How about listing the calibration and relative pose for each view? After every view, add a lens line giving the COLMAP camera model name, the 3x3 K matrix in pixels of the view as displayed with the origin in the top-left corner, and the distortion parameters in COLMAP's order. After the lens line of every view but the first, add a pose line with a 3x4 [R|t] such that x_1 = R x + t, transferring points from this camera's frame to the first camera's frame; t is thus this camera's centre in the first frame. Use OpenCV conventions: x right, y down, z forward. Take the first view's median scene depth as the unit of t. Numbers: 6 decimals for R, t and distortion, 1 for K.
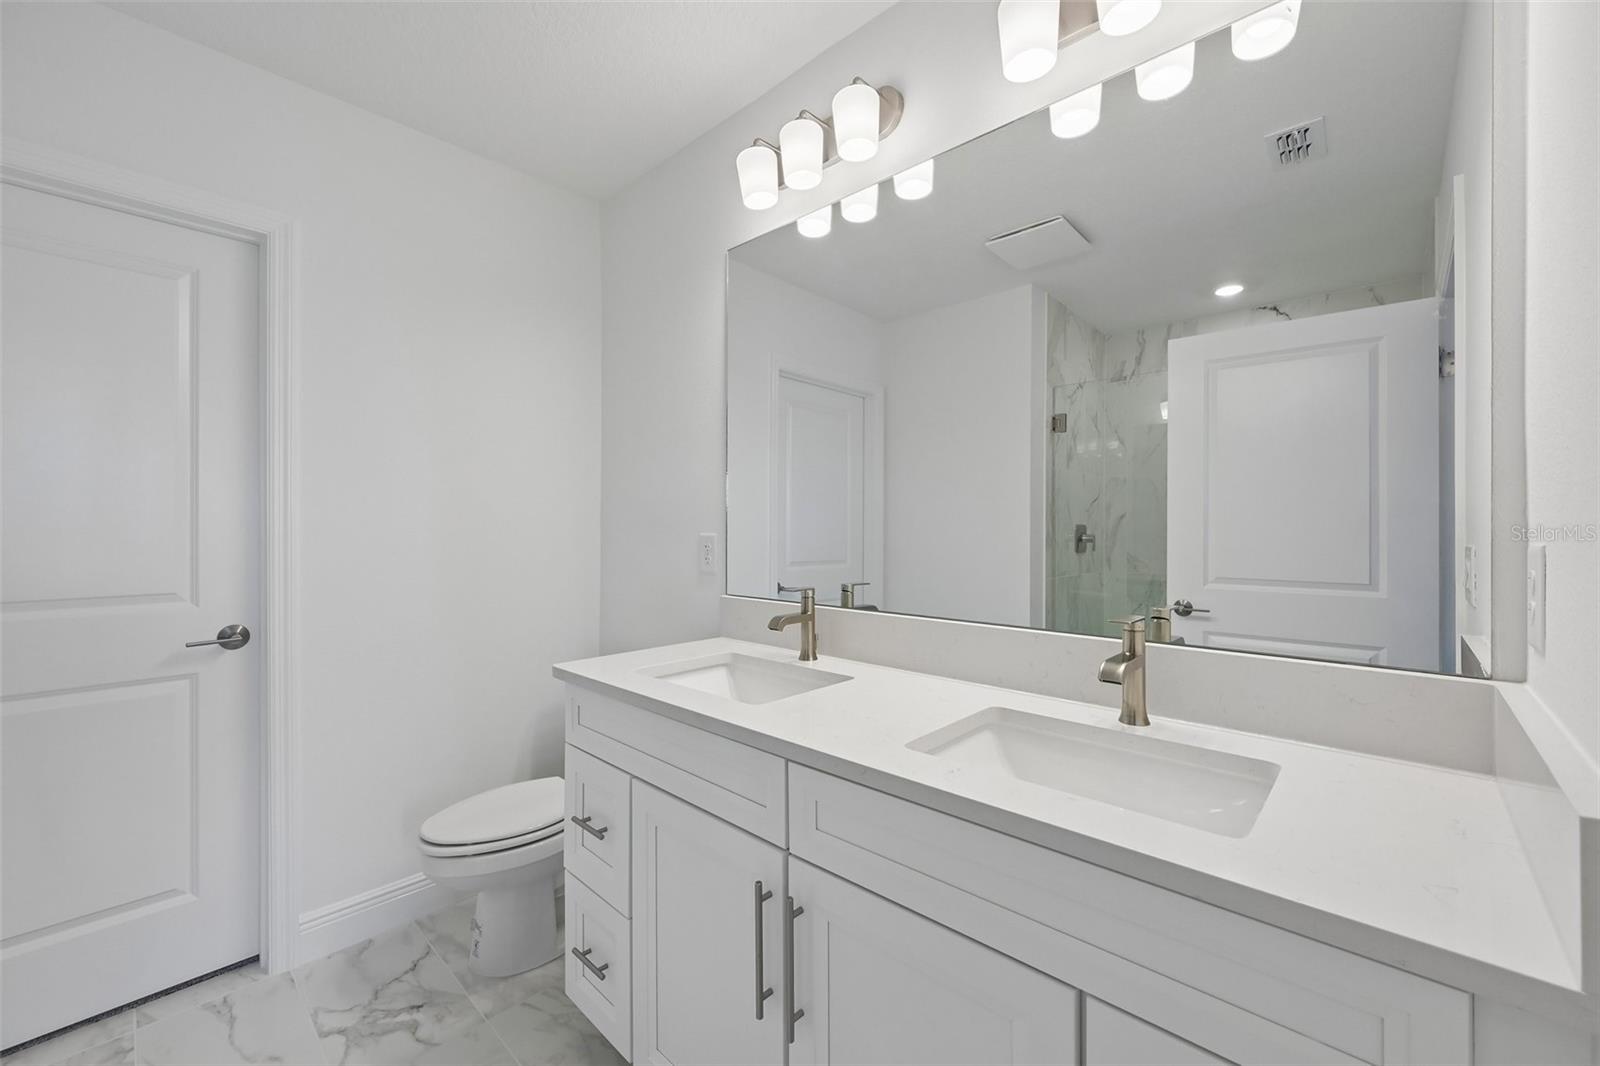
lens RADIAL K [[639.7, 0, 798.0], [0, 639.7, 527.4], [0, 0, 1]] dist [0.000123, -0.001073]
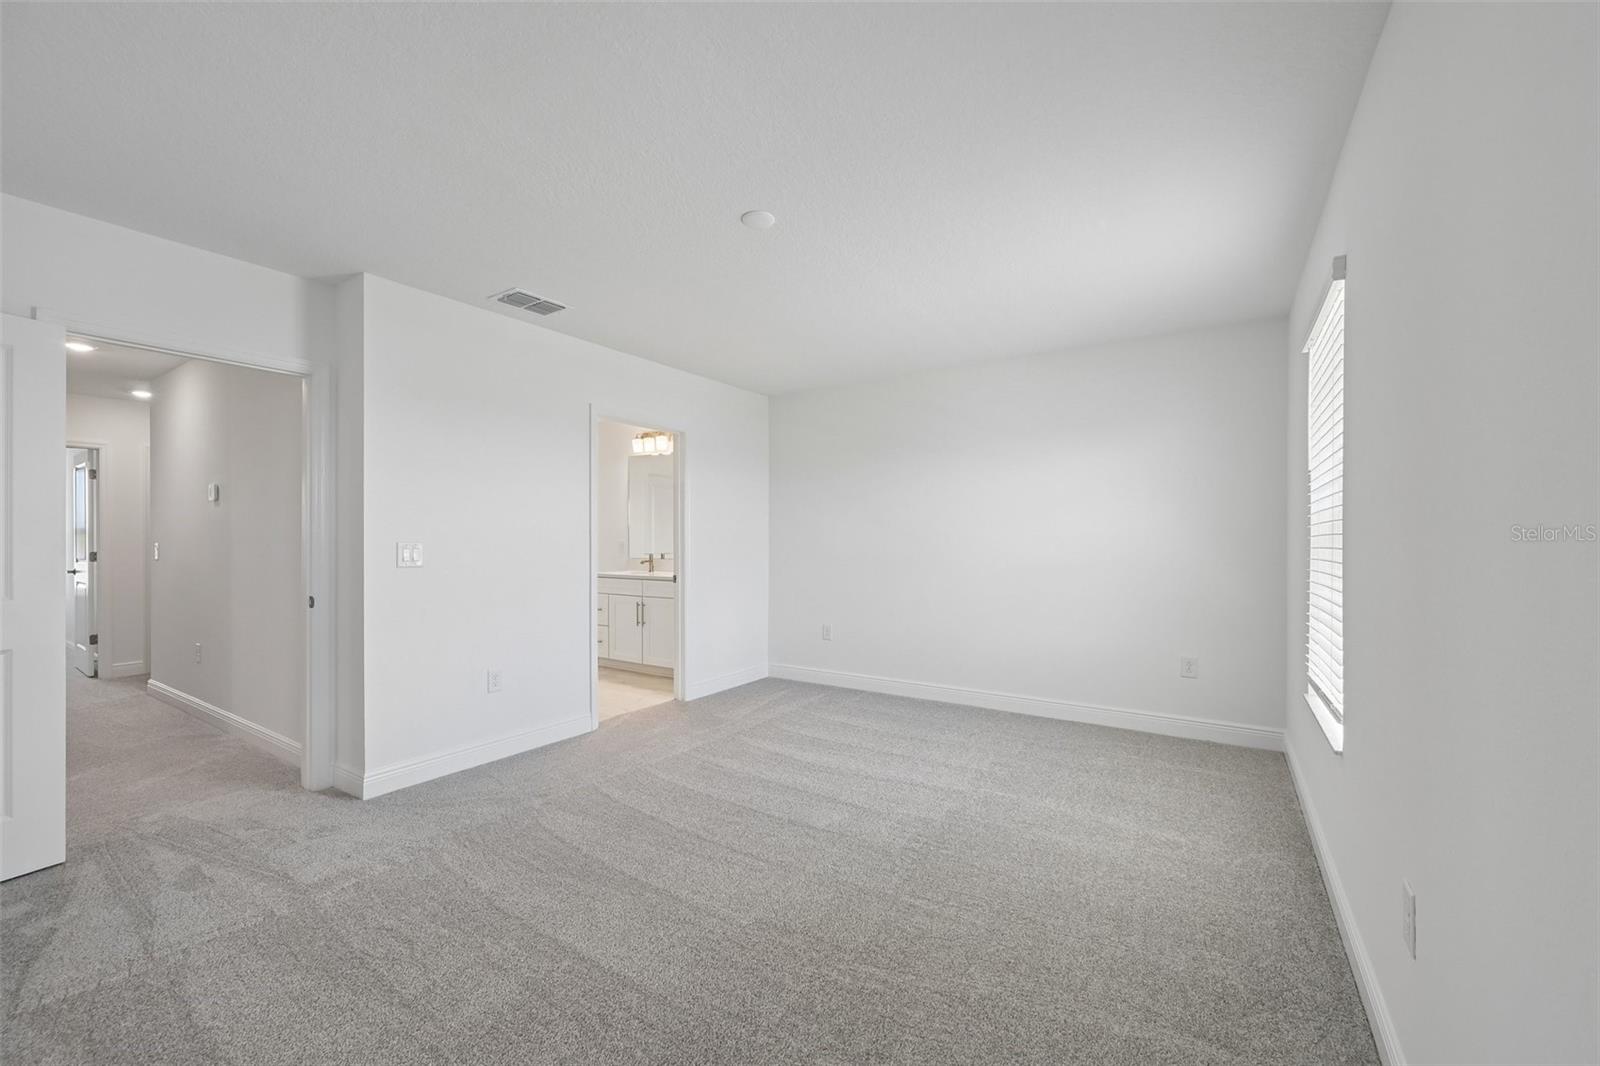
lens RADIAL K [[639.7, 0, 801.4], [0, 639.7, 538.2], [0, 0, 1]] dist [0.000123, -0.001073]
pose [[0.985164, -0.003642, 0.171575, 0.250708], [0.004261, 0.999986, -0.003235, 0.015949], [-0.171561, 0.003918, 0.985166, -3.007917]]
